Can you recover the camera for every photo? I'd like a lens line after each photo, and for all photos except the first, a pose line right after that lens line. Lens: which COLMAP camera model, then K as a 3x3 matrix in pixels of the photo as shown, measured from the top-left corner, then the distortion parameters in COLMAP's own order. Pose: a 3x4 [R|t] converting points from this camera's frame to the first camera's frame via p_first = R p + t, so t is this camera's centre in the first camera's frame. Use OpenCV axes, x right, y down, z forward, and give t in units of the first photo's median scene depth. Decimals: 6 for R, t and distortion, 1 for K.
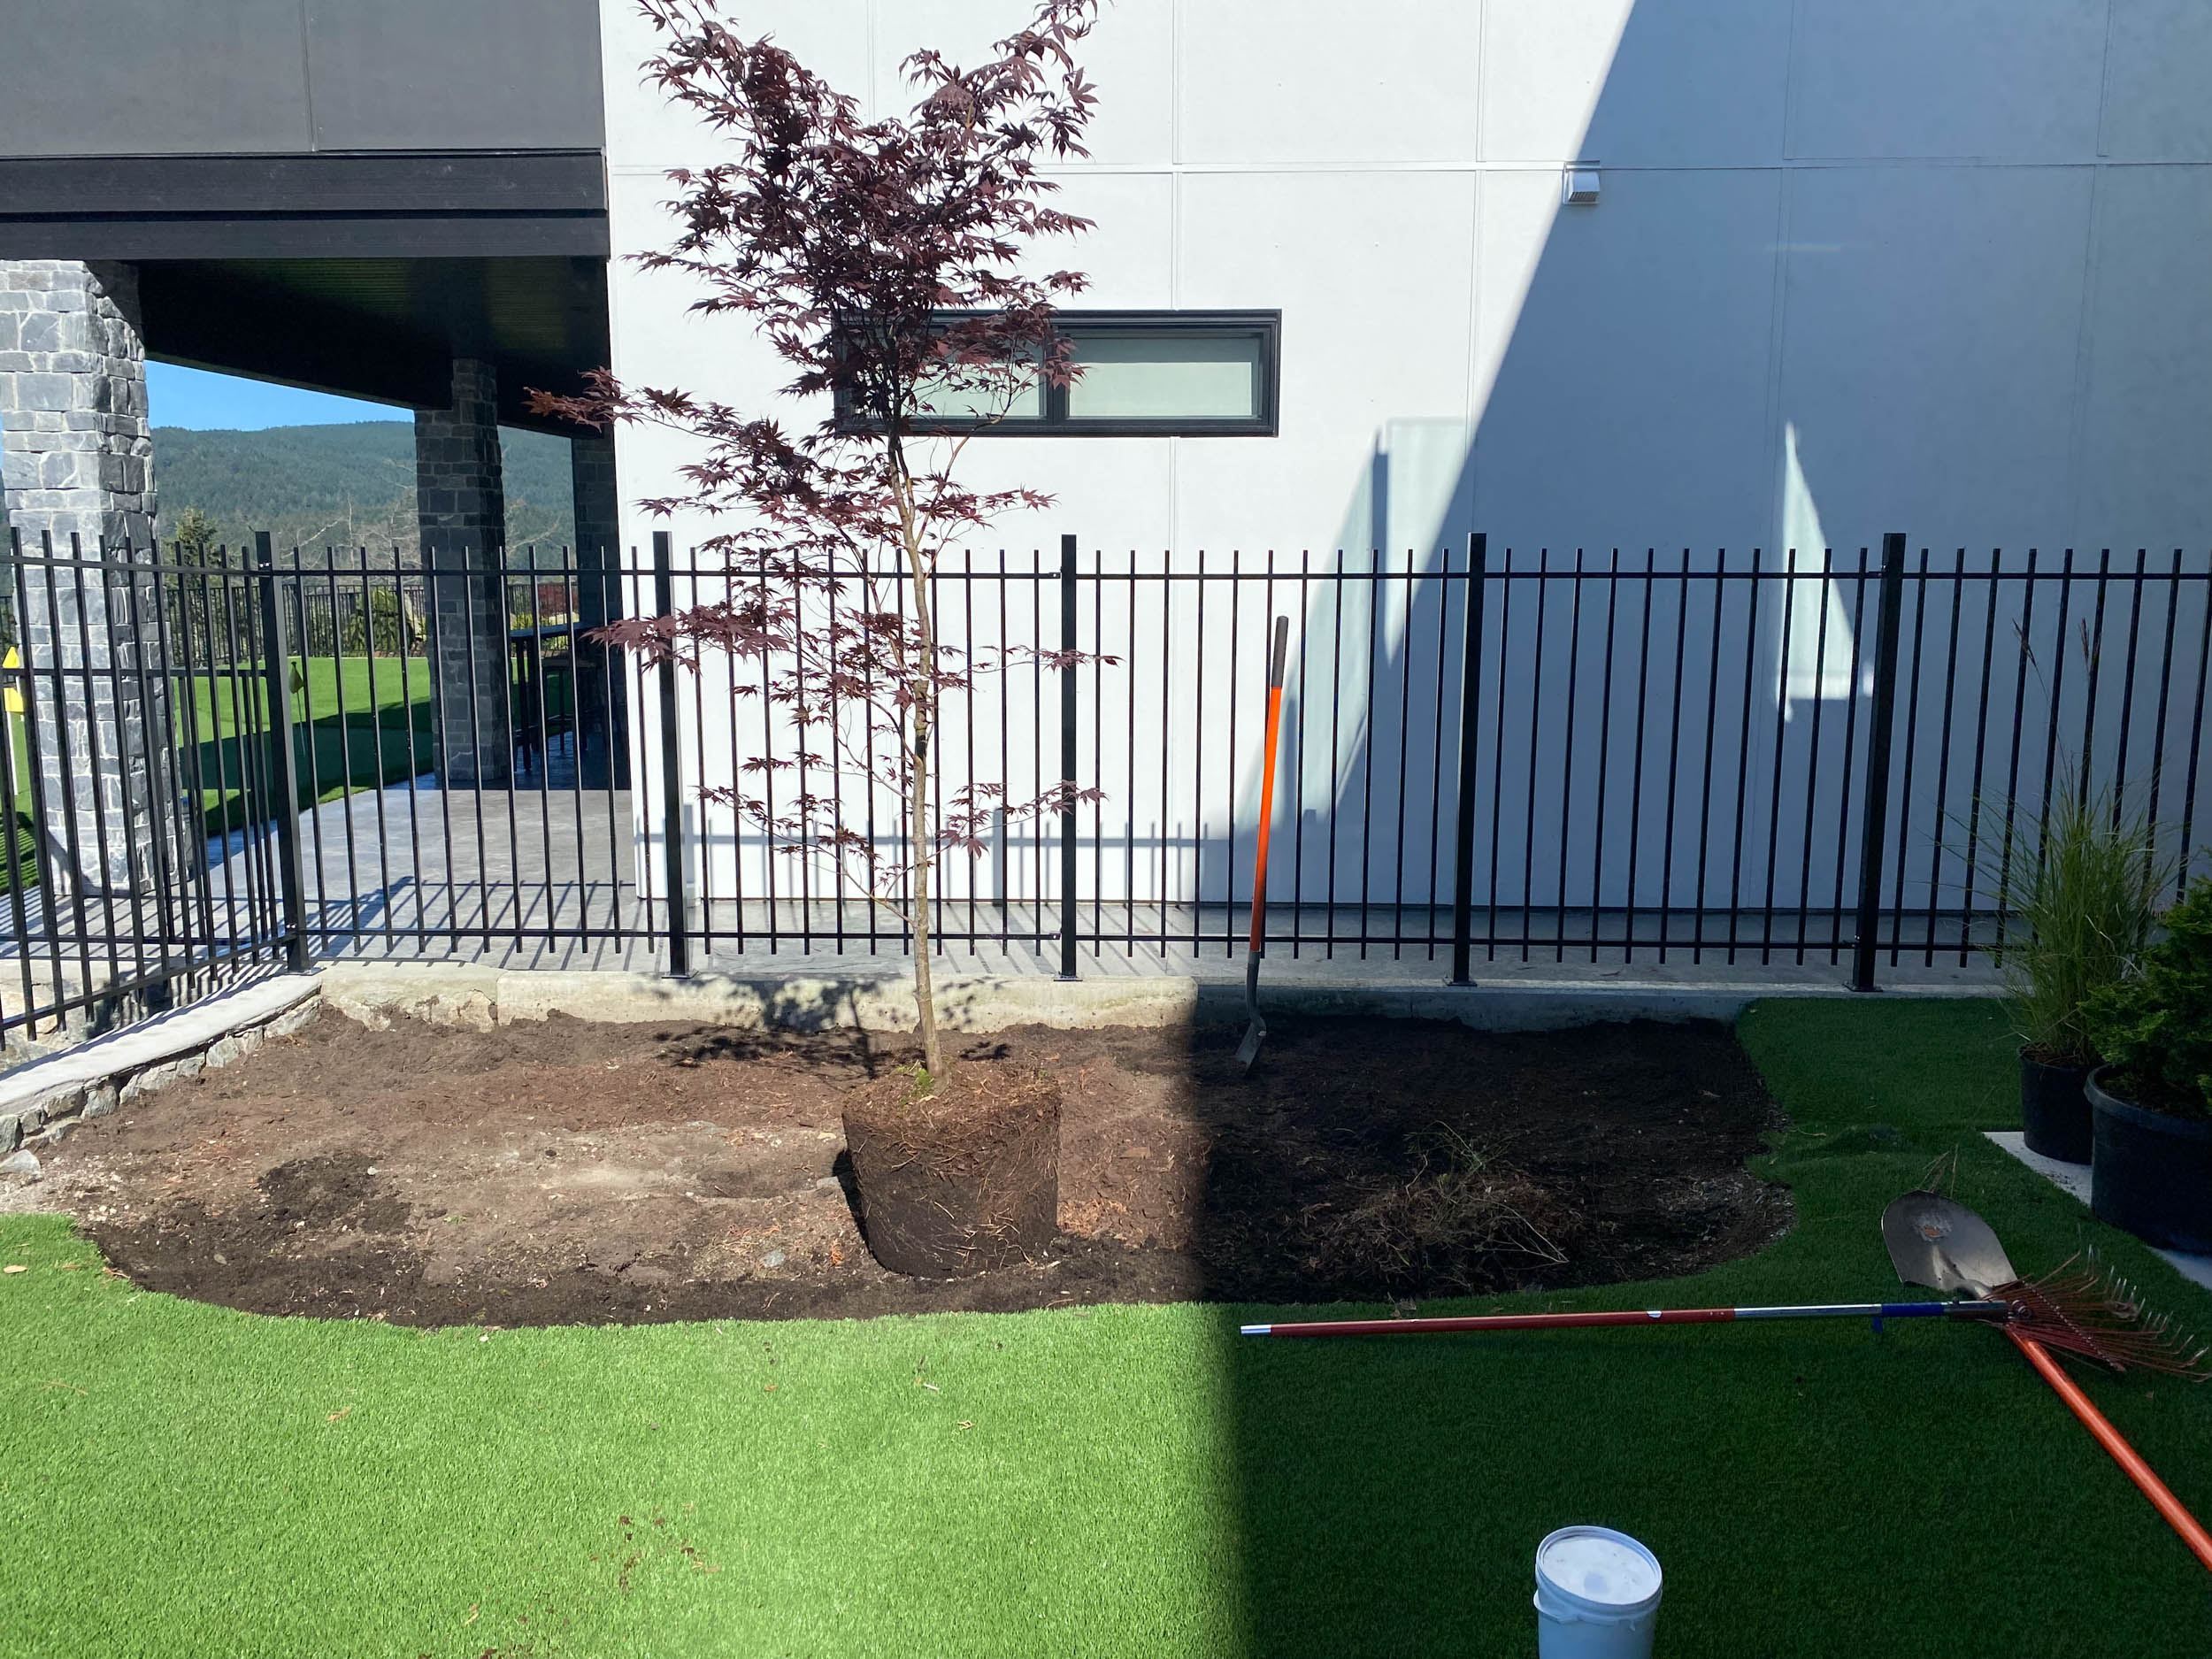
lens RADIAL K [[1688.9, 0, 1106.0], [0, 1688.9, 829.5], [0, 0, 1]] dist [0.005678, 0.006928]
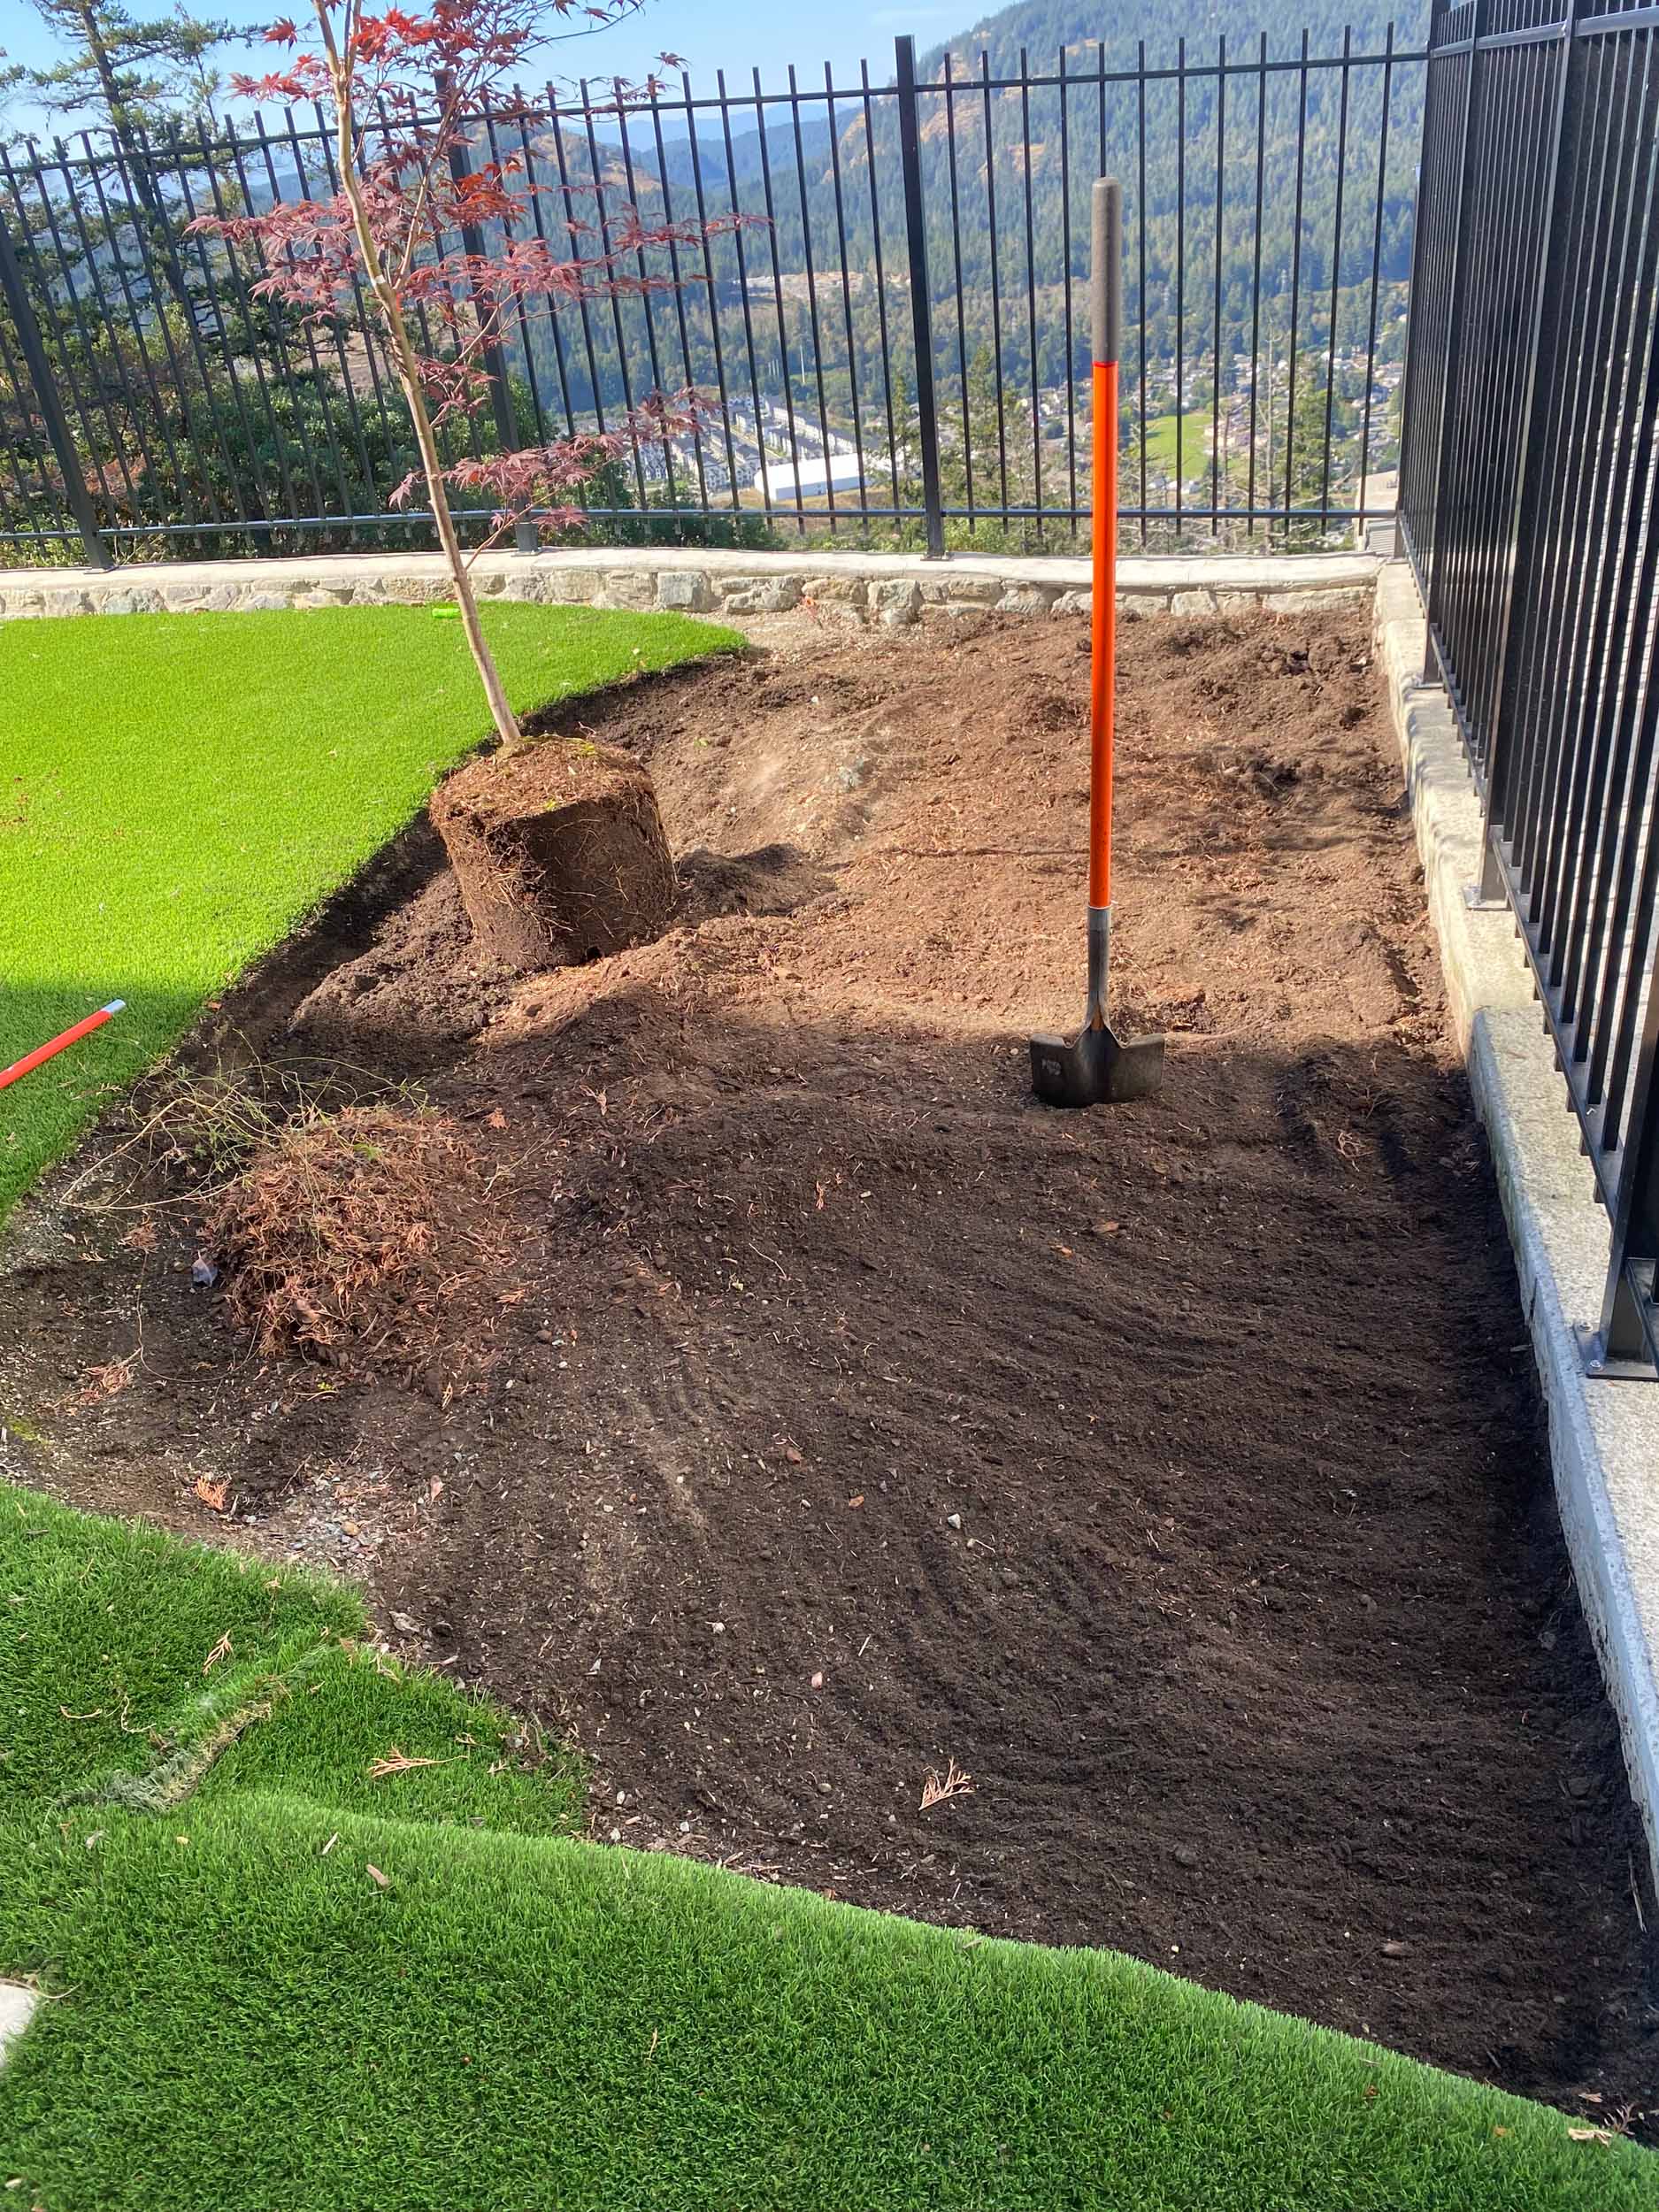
lens RADIAL K [[1683.9, 0, 825.8], [0, 1683.9, 1063.3], [0, 0, 1]] dist [0.040484, -0.011613]
pose [[-0.224183, 0.479819, -0.848243, 0.503388], [-0.053380, 0.863045, 0.502299, -0.124439], [0.973084, 0.157886, -0.167867, 0.921909]]
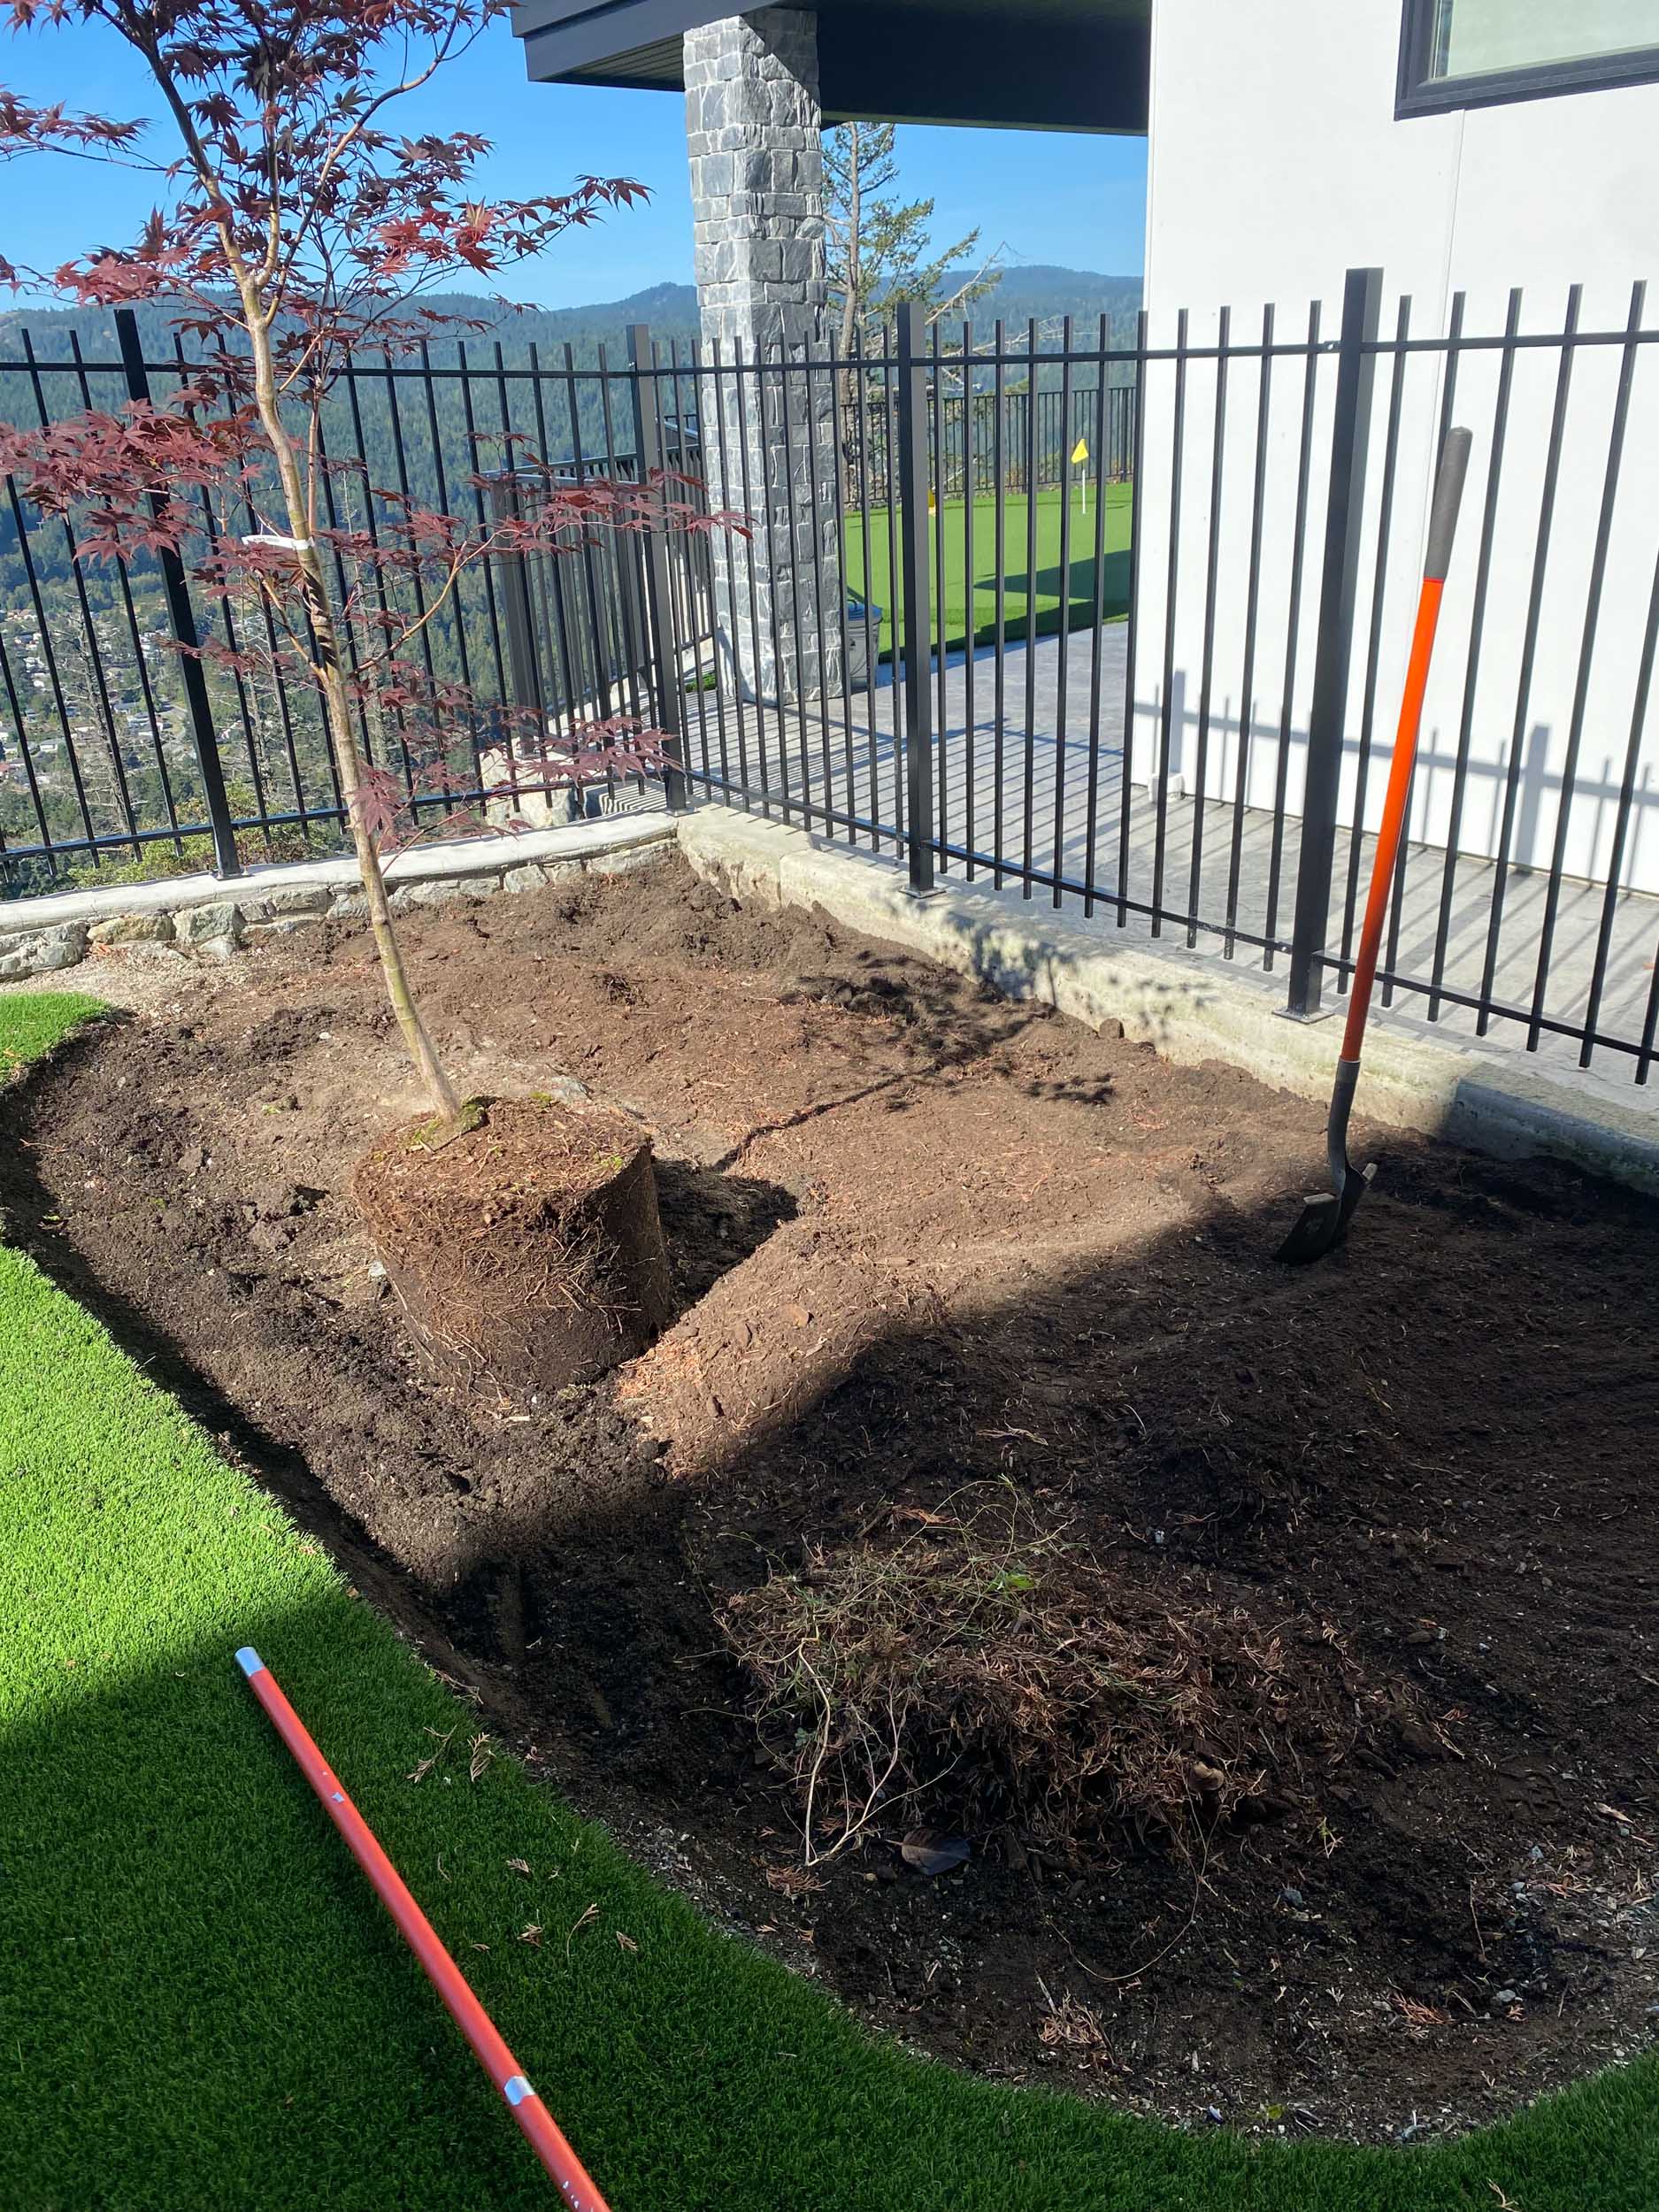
lens RADIAL K [[1688.9, 0, 829.5], [0, 1688.9, 1106.0], [0, 0, 1]] dist [0.005678, 0.006928]
pose [[0.628234, 0.290864, -0.721610, 0.347304], [-0.087562, 0.948029, 0.305897, -0.062864], [0.773082, -0.128990, 0.621053, 0.449561]]
